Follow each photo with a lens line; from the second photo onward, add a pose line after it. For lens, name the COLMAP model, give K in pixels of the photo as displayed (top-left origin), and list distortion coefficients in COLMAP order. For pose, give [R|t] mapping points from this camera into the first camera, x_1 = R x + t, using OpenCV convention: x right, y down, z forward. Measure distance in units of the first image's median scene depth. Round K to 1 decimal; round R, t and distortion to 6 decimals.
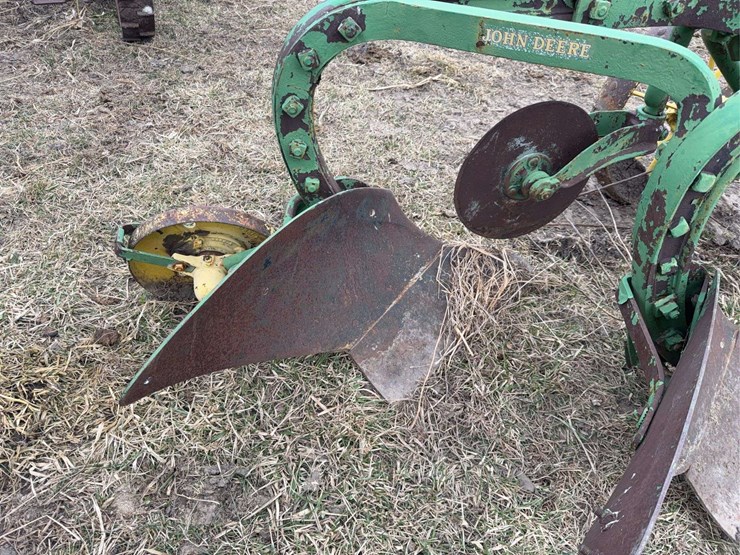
lens RADIAL K [[499.1, 0, 371.5], [0, 499.1, 288.0], [0, 0, 1]] dist [0.037156, -0.053284]
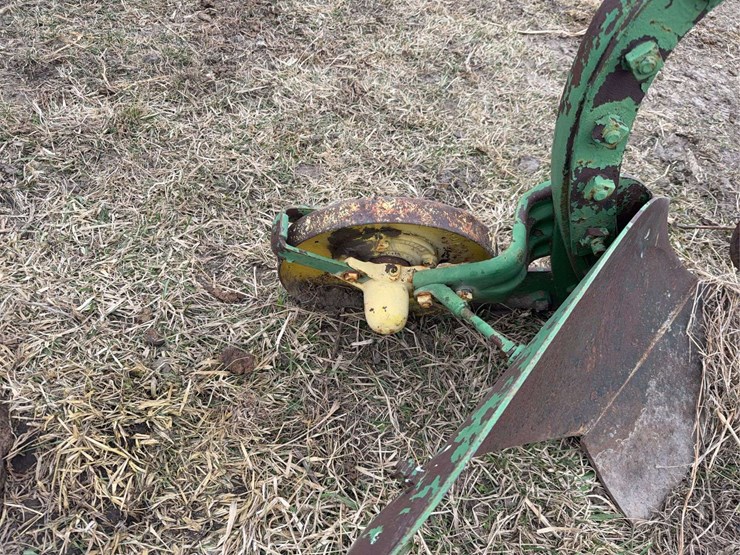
lens RADIAL K [[499.1, 0, 371.5], [0, 499.1, 288.0], [0, 0, 1]] dist [0.037156, -0.053284]
pose [[0.988441, 0.147177, -0.036371, -0.310316], [-0.142388, 0.983612, 0.110607, -0.099873], [0.052054, -0.104150, 0.993198, 0.307589]]
